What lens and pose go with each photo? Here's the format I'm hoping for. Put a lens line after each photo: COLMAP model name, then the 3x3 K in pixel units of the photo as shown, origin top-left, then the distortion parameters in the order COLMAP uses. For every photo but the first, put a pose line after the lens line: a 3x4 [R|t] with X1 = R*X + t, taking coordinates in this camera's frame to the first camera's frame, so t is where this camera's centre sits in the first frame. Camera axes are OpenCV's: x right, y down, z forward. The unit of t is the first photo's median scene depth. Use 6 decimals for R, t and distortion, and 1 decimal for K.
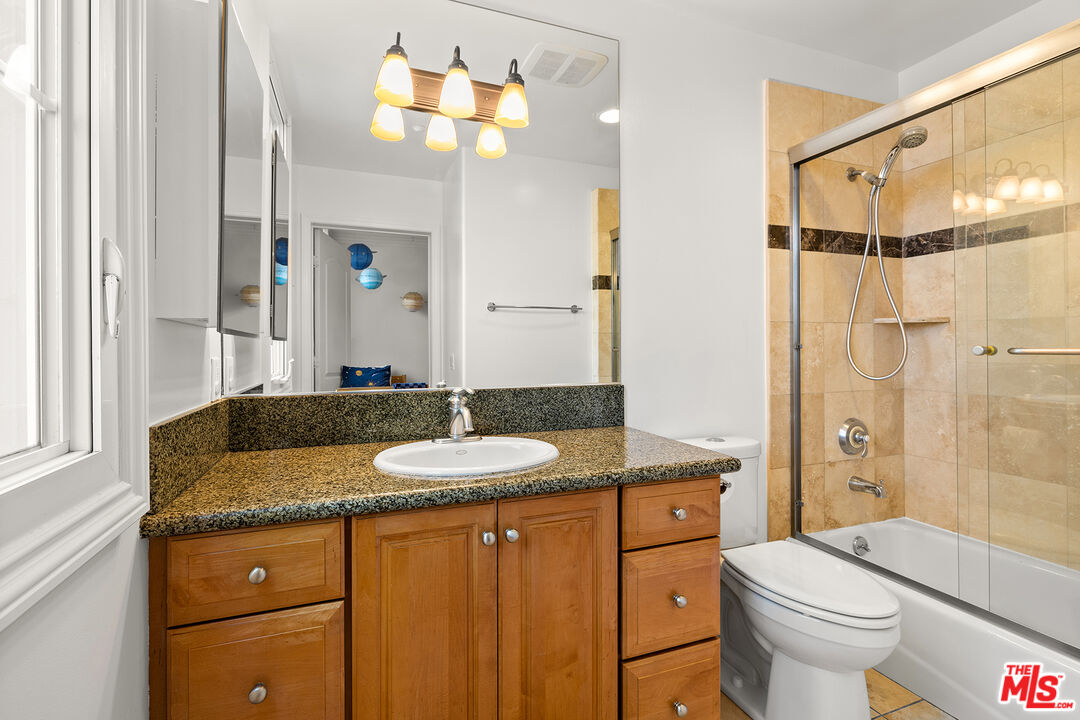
lens RADIAL K [[482.3, 0, 530.7], [0, 482.3, 351.3], [0, 0, 1]] dist [-0.006489, -0.000269]
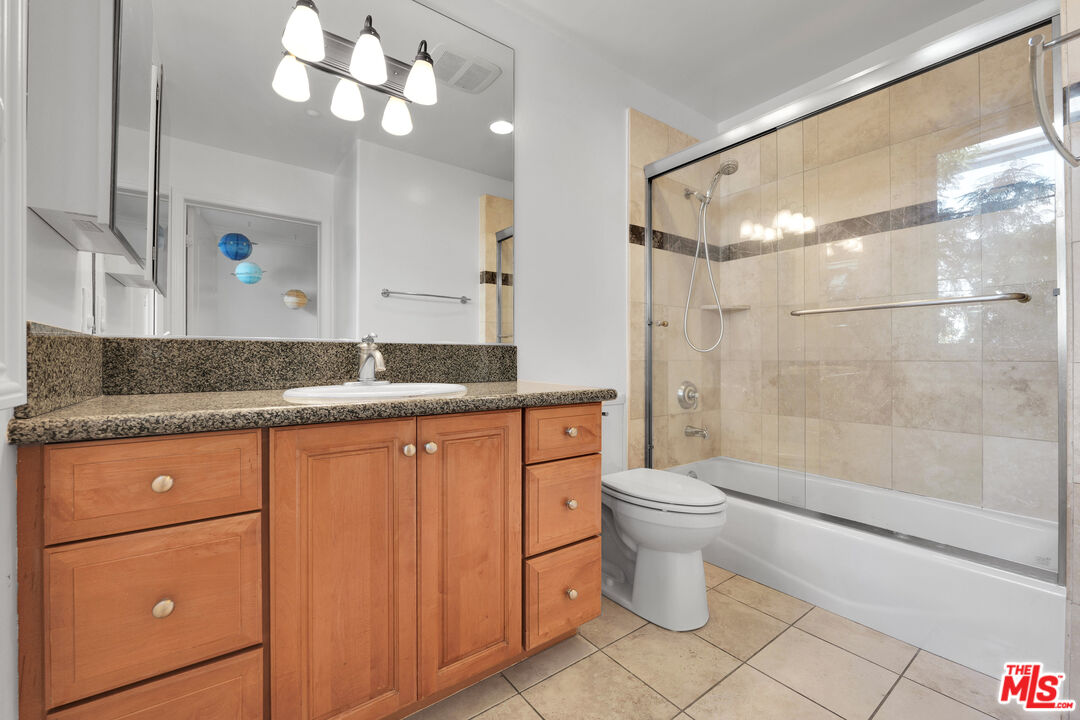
lens RADIAL K [[434.2, 0, 535.6], [0, 434.2, 361.5], [0, 0, 1]] dist [-0.013093, 0.000105]
pose [[0.961215, 0.008674, 0.275665, -0.059157], [-0.008478, 0.999962, -0.001904, 0.131671], [-0.275671, -0.000507, 0.961252, -0.006375]]
